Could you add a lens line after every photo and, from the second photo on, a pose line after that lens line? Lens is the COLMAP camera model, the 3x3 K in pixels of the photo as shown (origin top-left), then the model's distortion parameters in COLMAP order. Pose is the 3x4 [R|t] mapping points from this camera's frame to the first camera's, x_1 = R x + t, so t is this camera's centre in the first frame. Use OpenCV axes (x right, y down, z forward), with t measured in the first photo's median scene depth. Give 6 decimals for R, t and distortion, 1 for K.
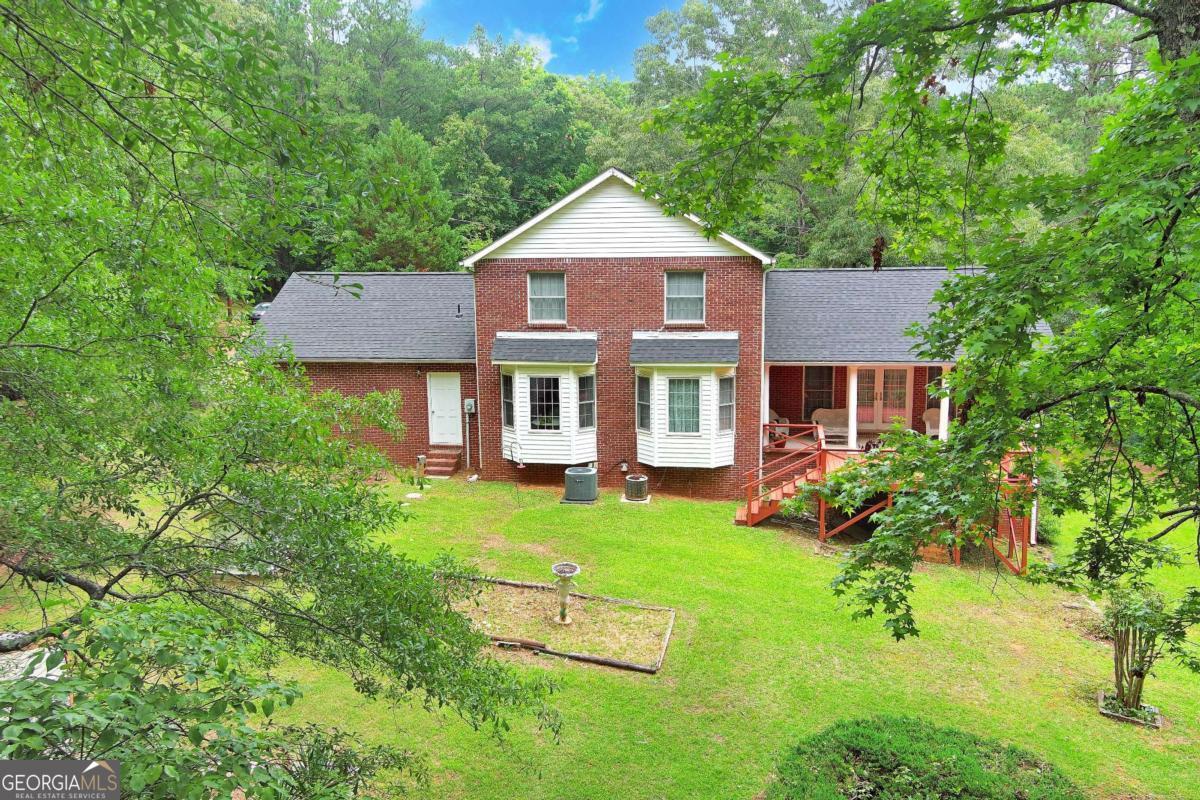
lens RADIAL K [[947.1, 0, 602.6], [0, 947.1, 387.2], [0, 0, 1]] dist [0.015712, -0.010639]
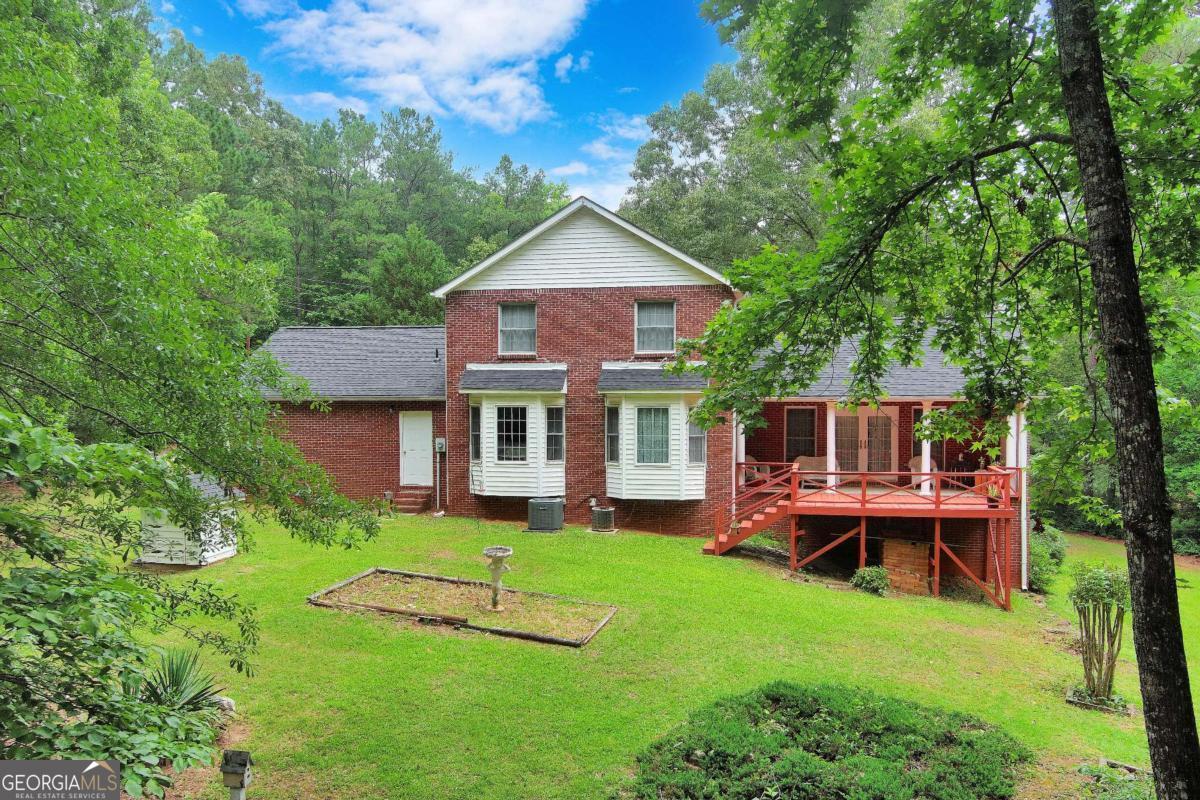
lens RADIAL K [[947.1, 0, 597.7], [0, 947.1, 412.7], [0, 0, 1]] dist [0.015712, -0.010639]
pose [[0.999302, 0.010573, -0.035837, 0.062657], [-0.014741, 0.992892, -0.118106, 0.109987], [0.034334, 0.118552, 0.992354, 0.028500]]
